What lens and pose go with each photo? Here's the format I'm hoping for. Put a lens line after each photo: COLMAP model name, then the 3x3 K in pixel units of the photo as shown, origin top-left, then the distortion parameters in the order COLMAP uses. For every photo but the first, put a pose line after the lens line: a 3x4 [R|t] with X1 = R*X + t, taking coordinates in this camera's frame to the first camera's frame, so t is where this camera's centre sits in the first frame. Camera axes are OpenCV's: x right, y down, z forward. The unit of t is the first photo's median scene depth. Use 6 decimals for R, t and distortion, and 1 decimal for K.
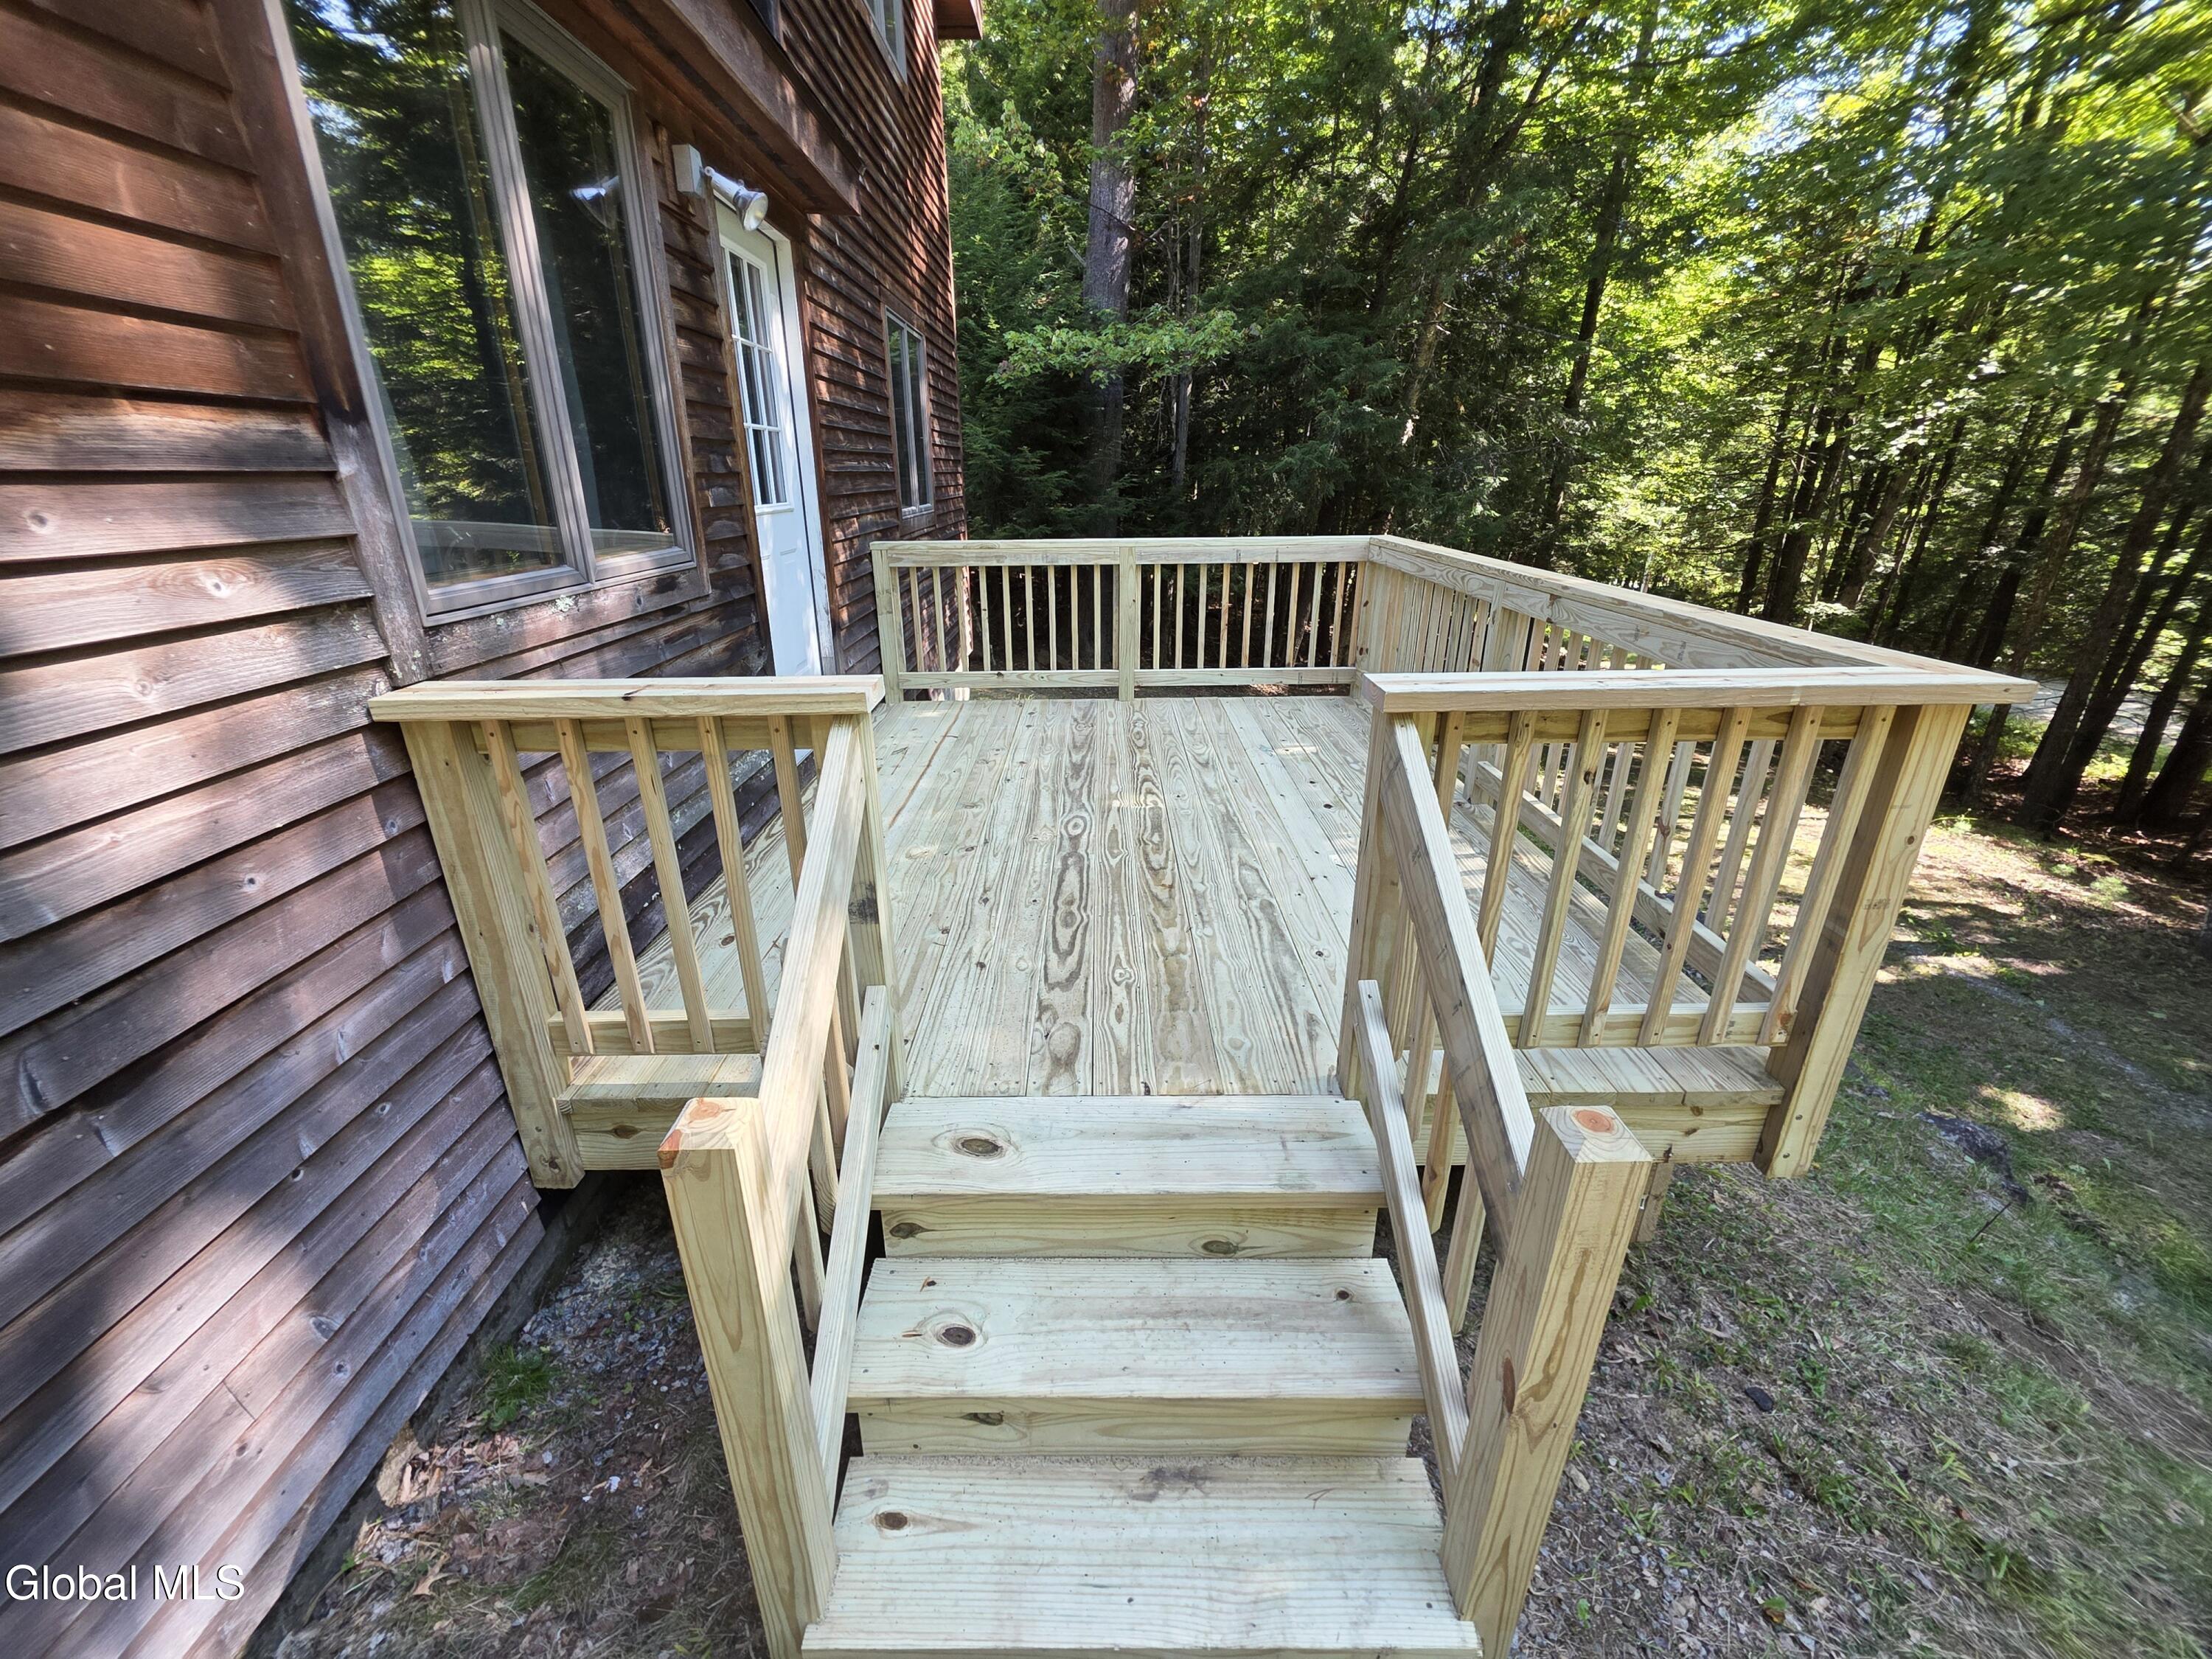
lens RADIAL K [[900.9, 0, 1082.1], [0, 900.9, 827.1], [0, 0, 1]] dist [0.007958, -0.000174]
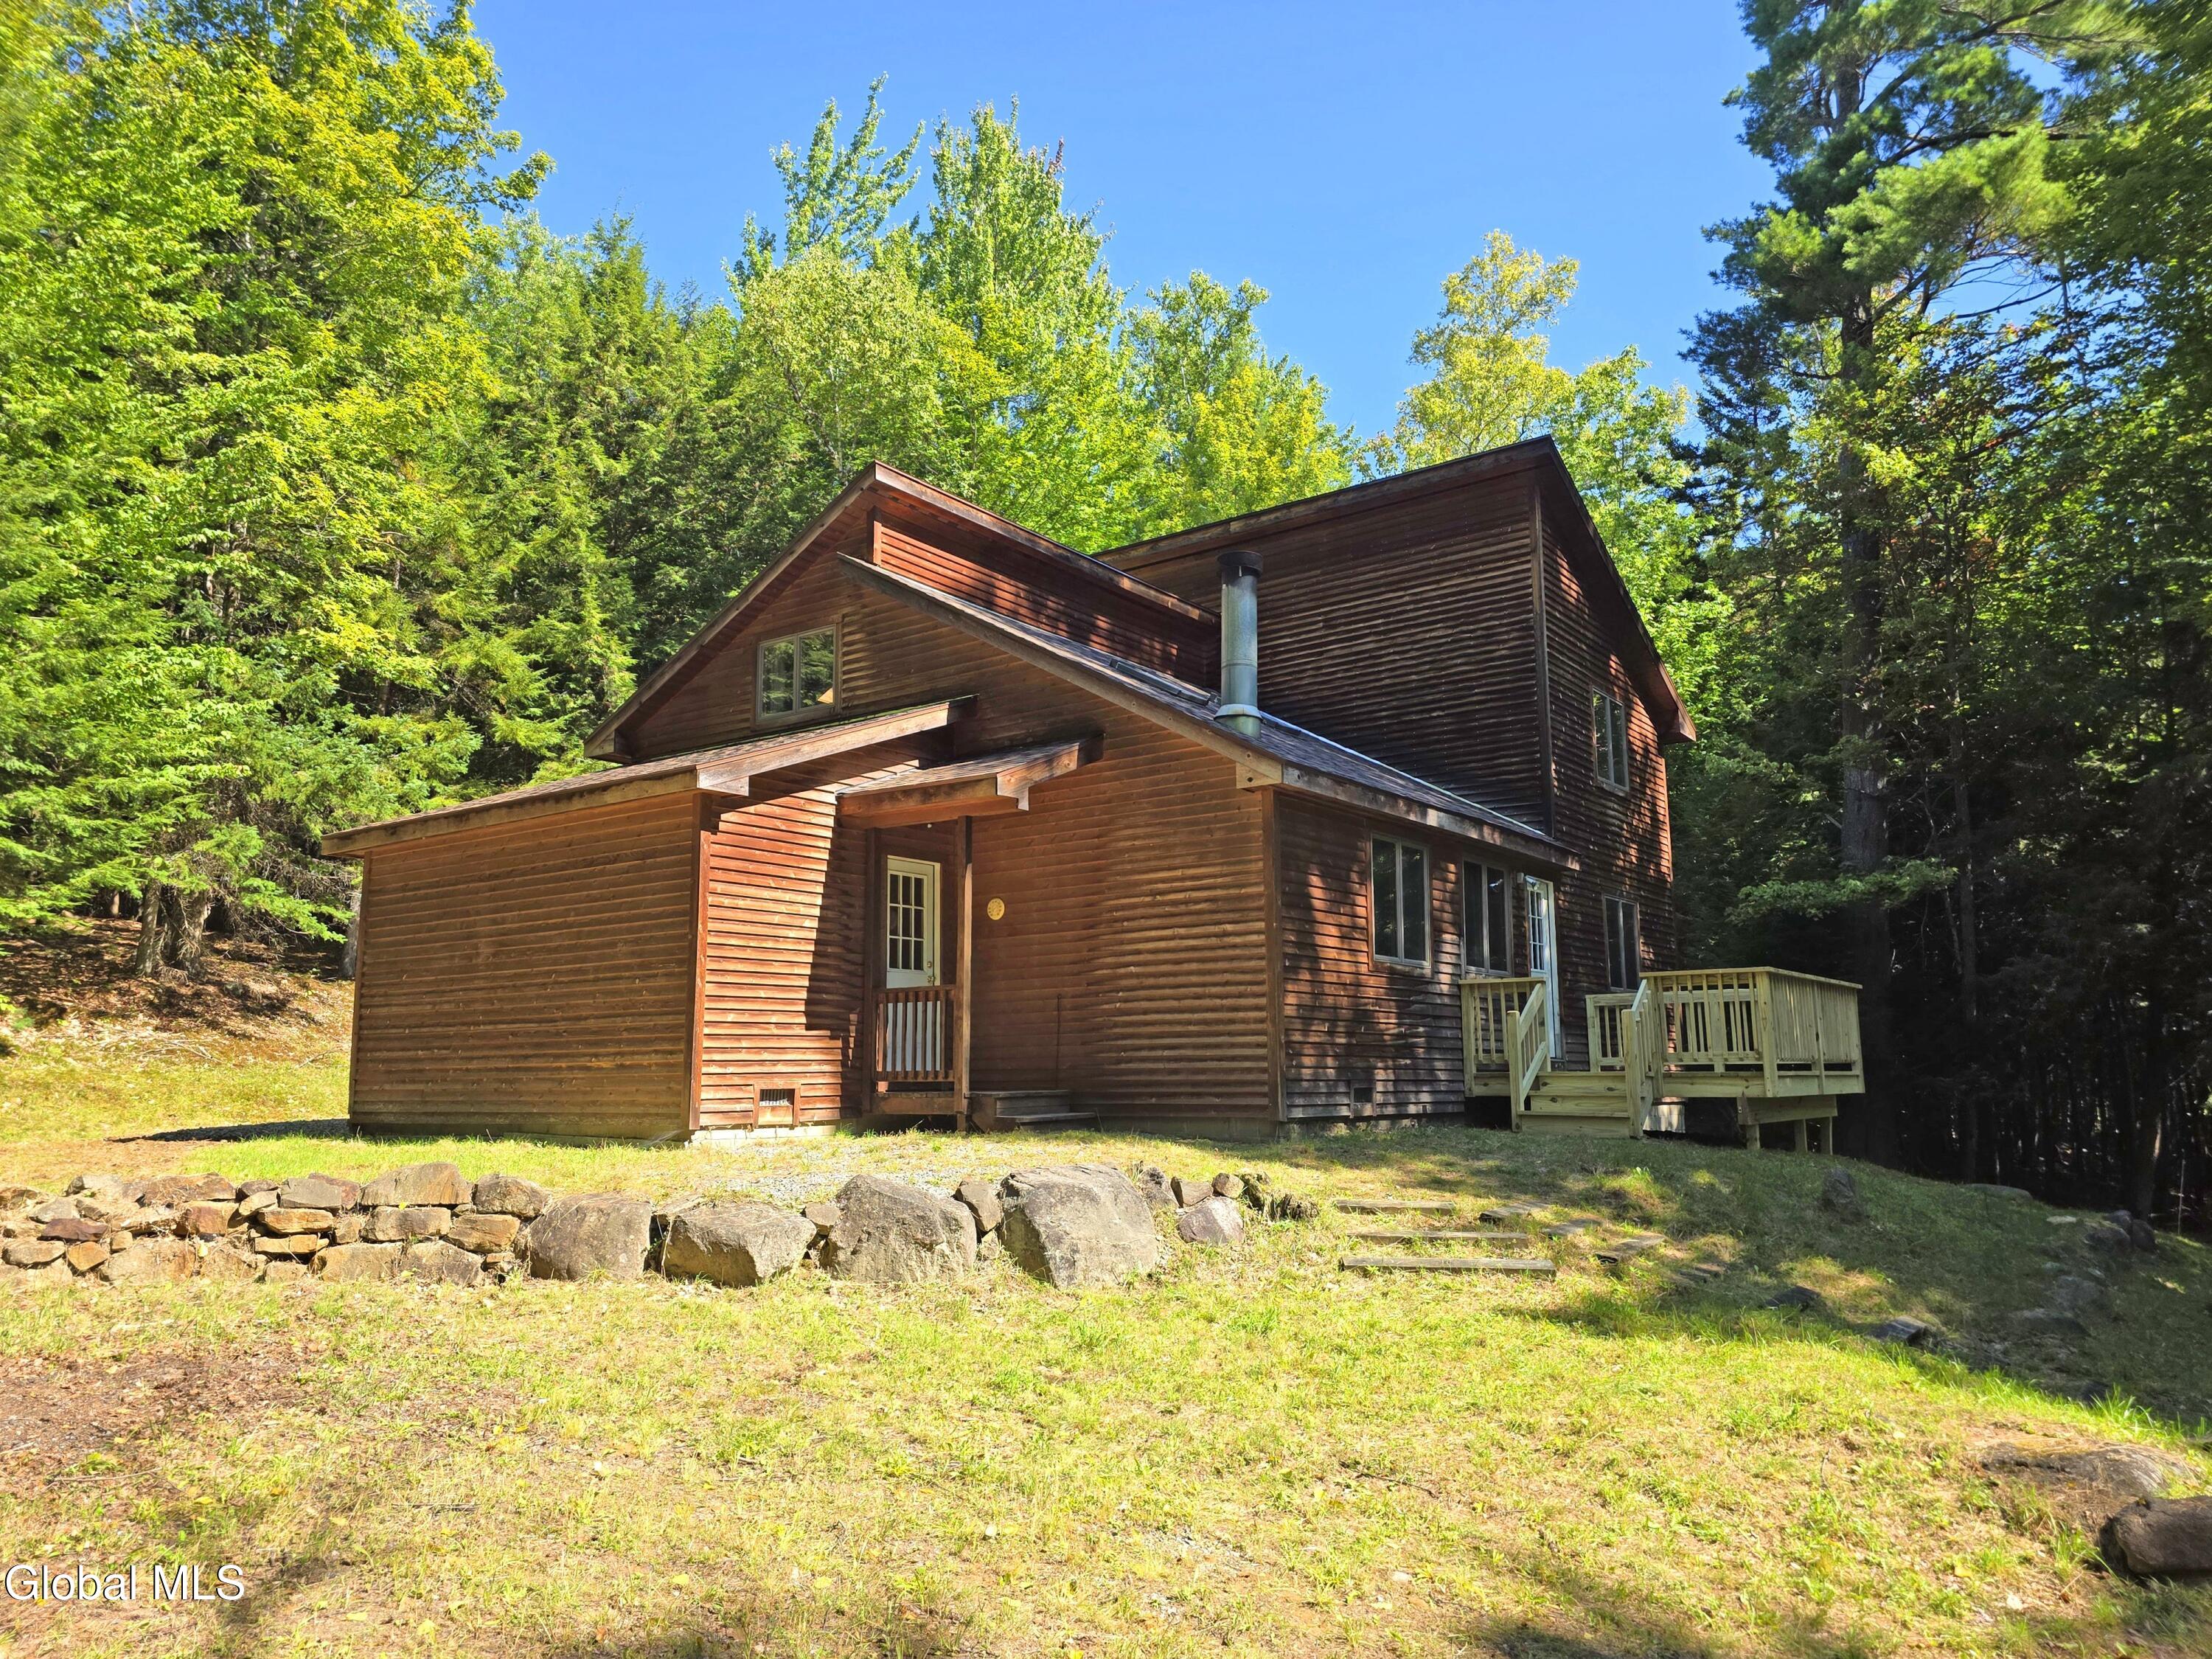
lens RADIAL K [[1513.4, 0, 1102.2], [0, 1513.4, 832.7], [0, 0, 1]] dist [0.079586, -0.084949]
pose [[0.820519, -0.083343, -0.565512, 2.618268], [-0.215339, 0.871361, -0.440861, 3.454086], [0.529508, 0.483511, 0.697021, -6.692345]]
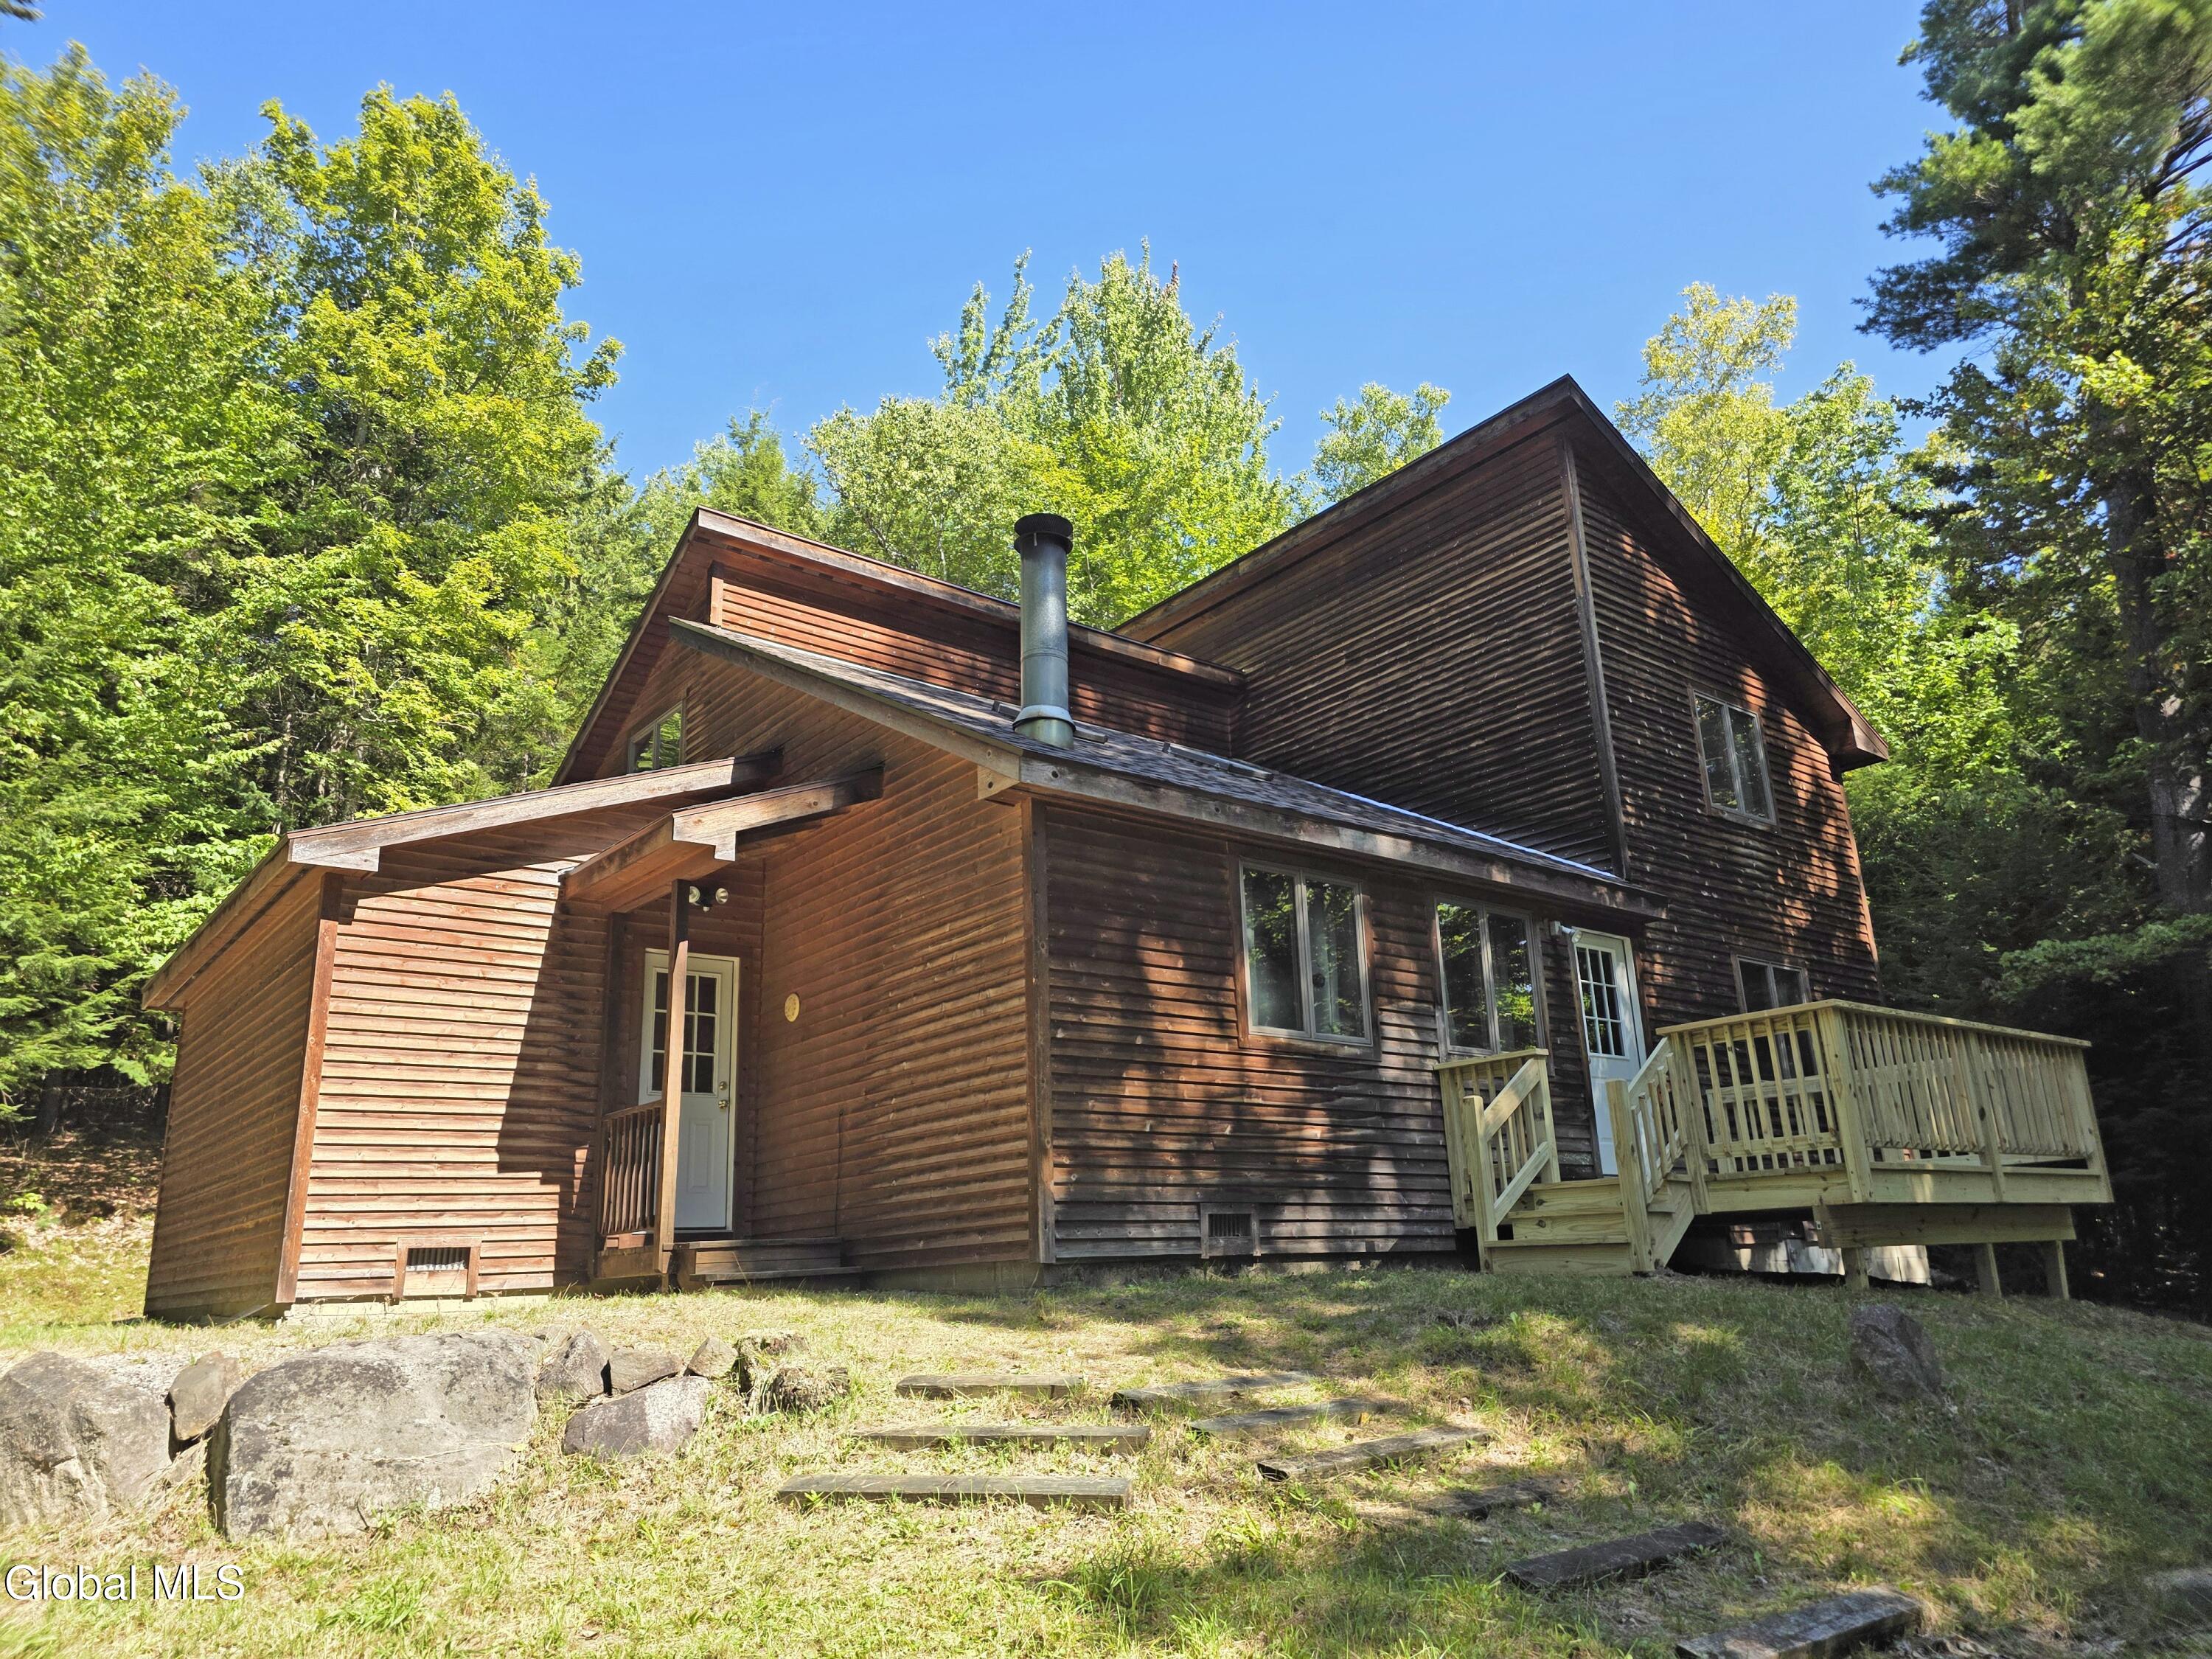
lens RADIAL K [[1472.1, 0, 1106.2], [0, 1472.1, 855.0], [0, 0, 1]] dist [0.066337, -0.068594]
pose [[0.652134, -0.221825, -0.724924, 3.051067], [-0.250873, 0.839211, -0.482480, 2.471141], [0.715391, 0.496506, 0.491628, -3.520549]]
